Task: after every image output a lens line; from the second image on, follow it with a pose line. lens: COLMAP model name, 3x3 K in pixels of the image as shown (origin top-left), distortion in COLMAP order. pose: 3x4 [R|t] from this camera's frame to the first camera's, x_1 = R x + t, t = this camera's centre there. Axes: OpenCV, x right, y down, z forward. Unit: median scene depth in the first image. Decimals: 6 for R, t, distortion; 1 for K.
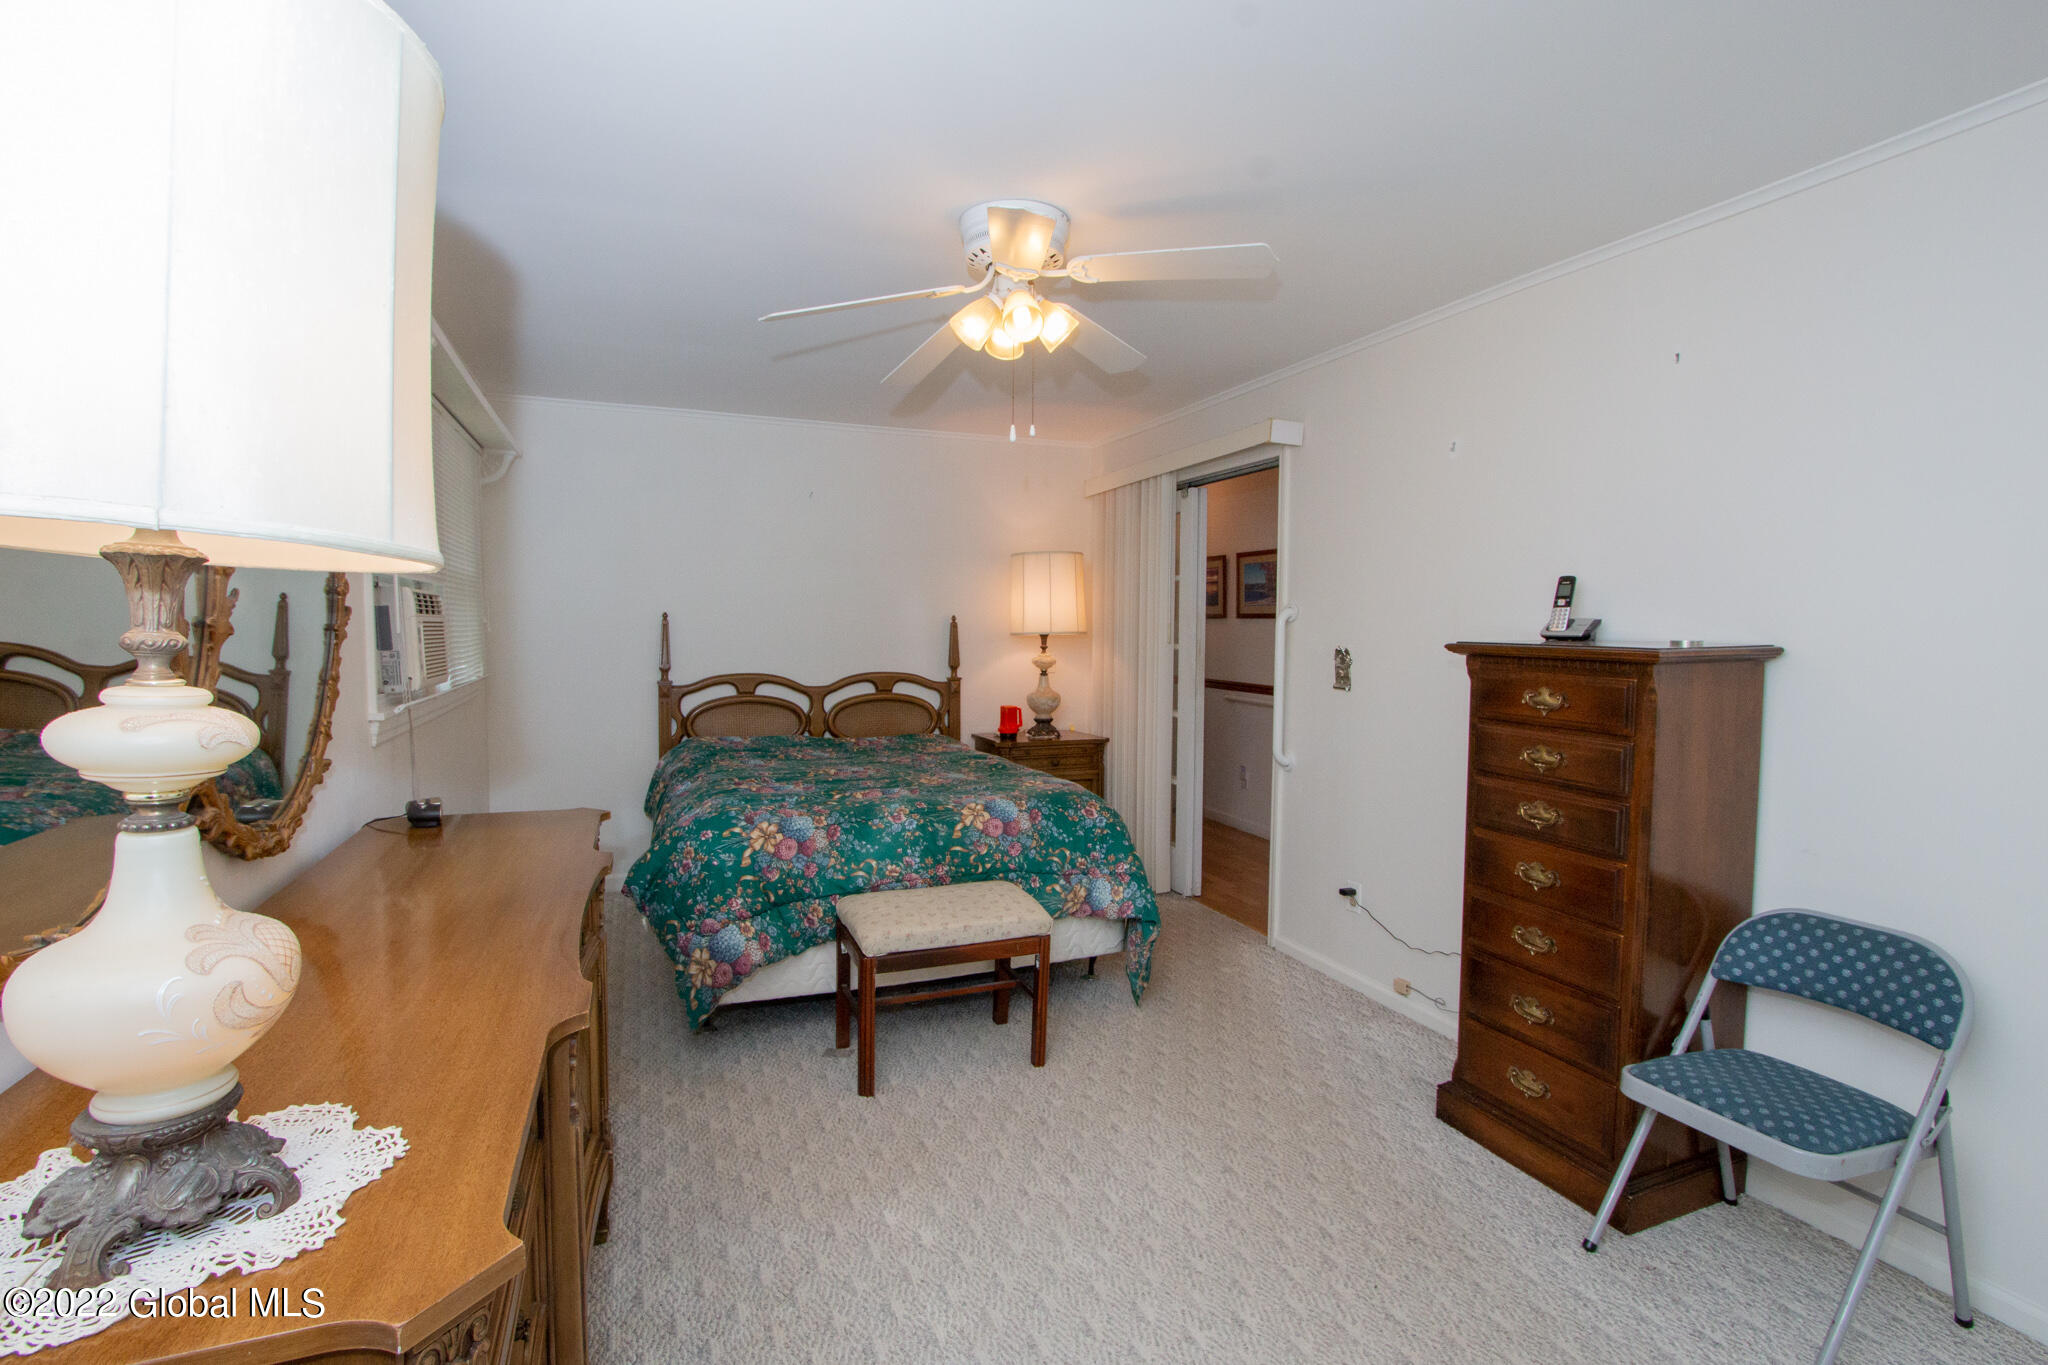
lens RADIAL K [[978.8, 0, 1024.0], [0, 978.8, 682.5], [0, 0, 1]] dist [-0.009975, 0.000261]
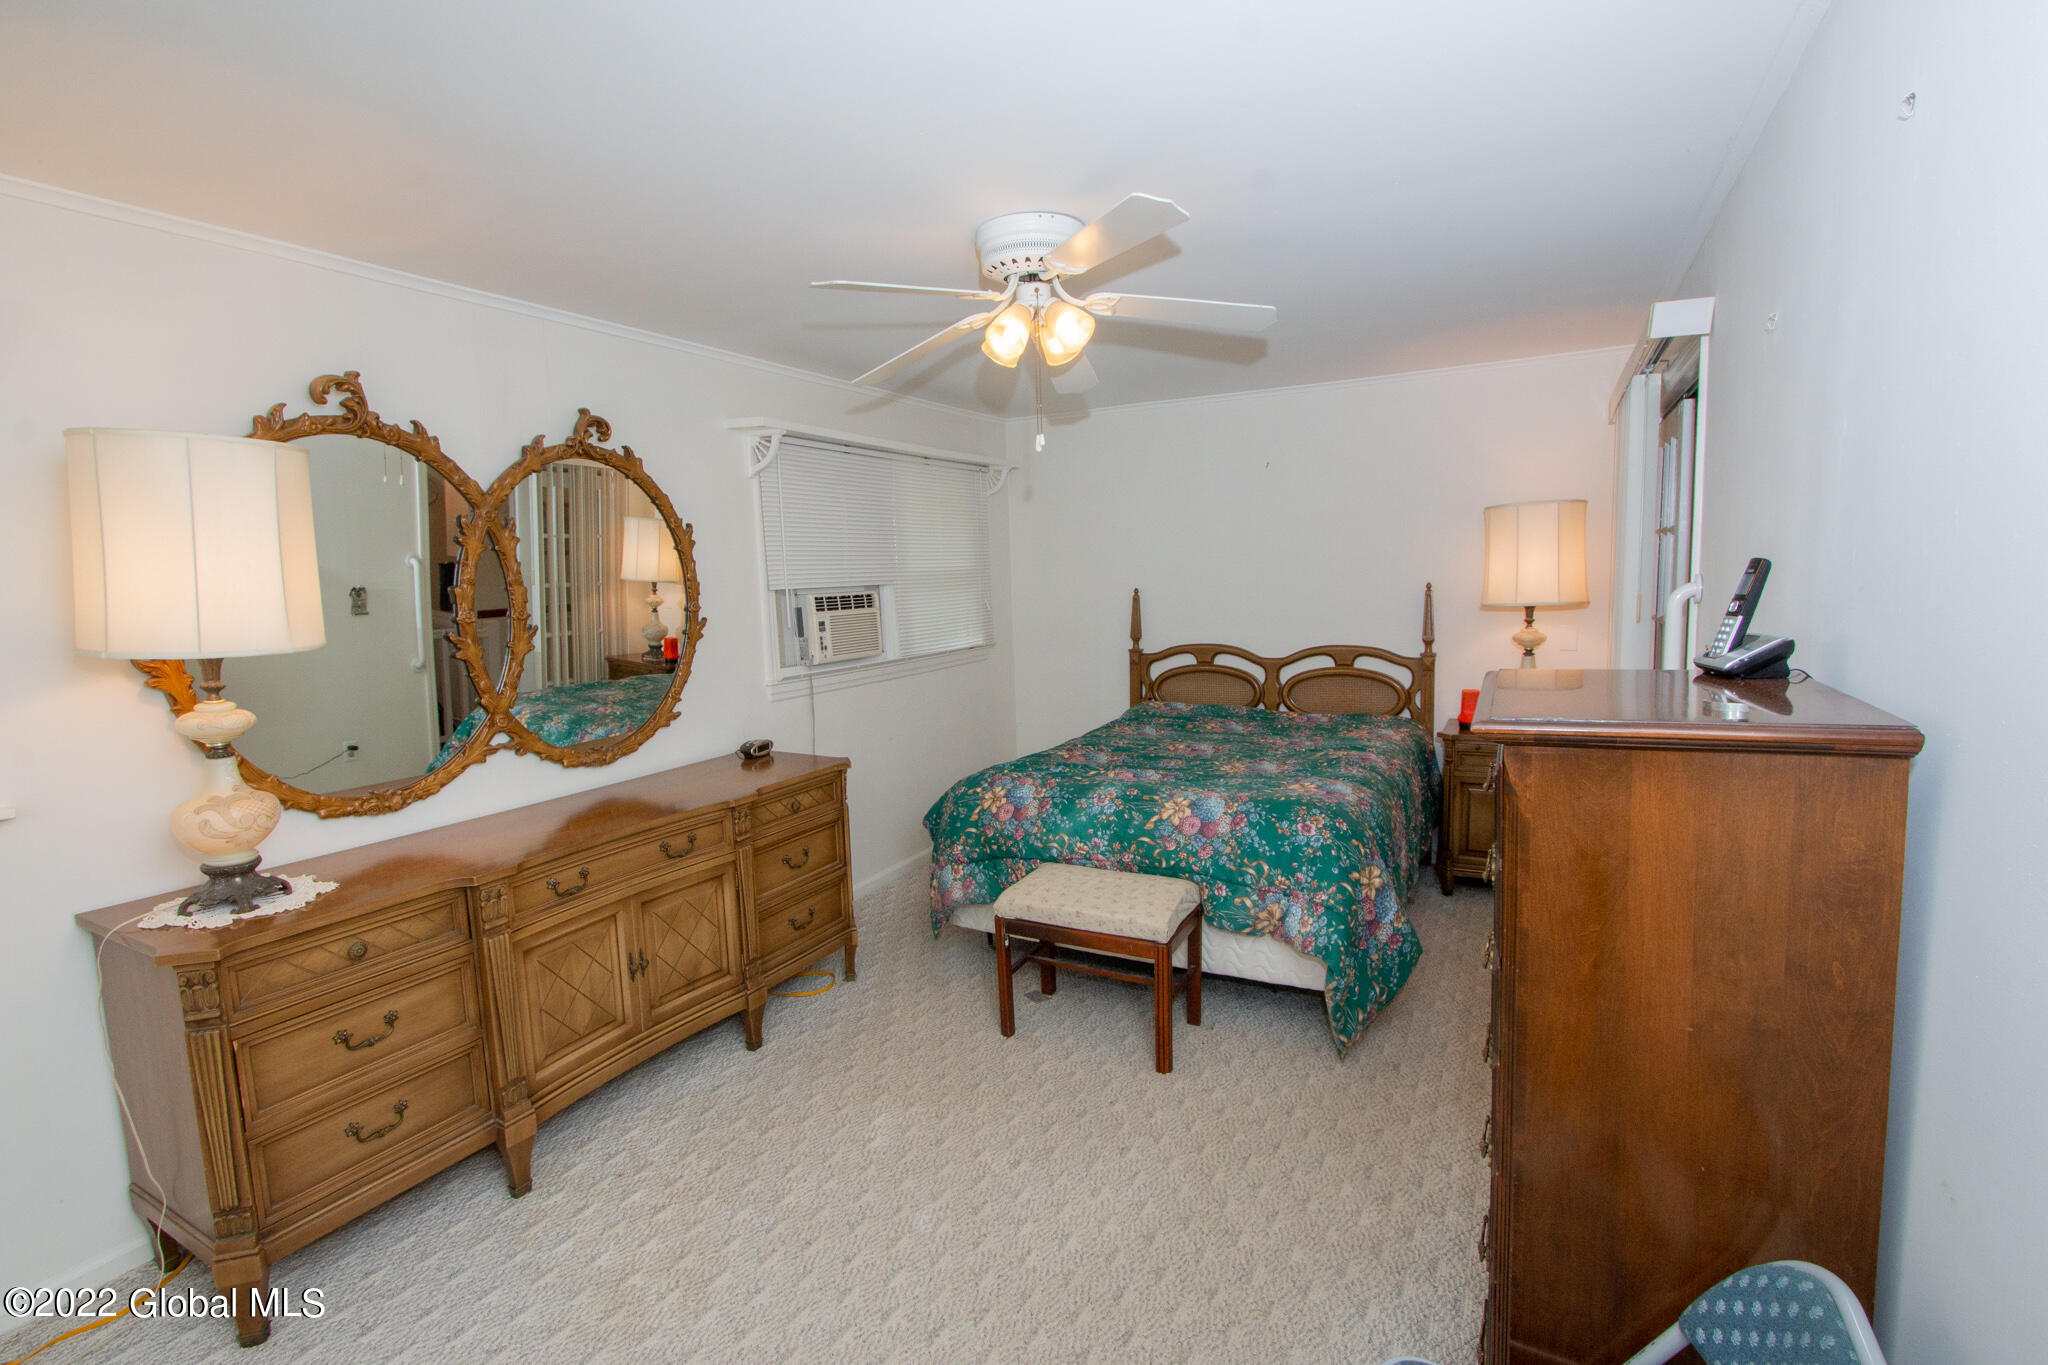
lens RADIAL K [[978.8, 0, 1024.0], [0, 978.8, 682.5], [0, 0, 1]] dist [-0.009975, 0.000261]
pose [[0.636449, 0.062922, -0.768748, 0.595117], [-0.010859, 0.997299, 0.072638, -0.061751], [0.771242, -0.037883, 0.635414, 0.256985]]
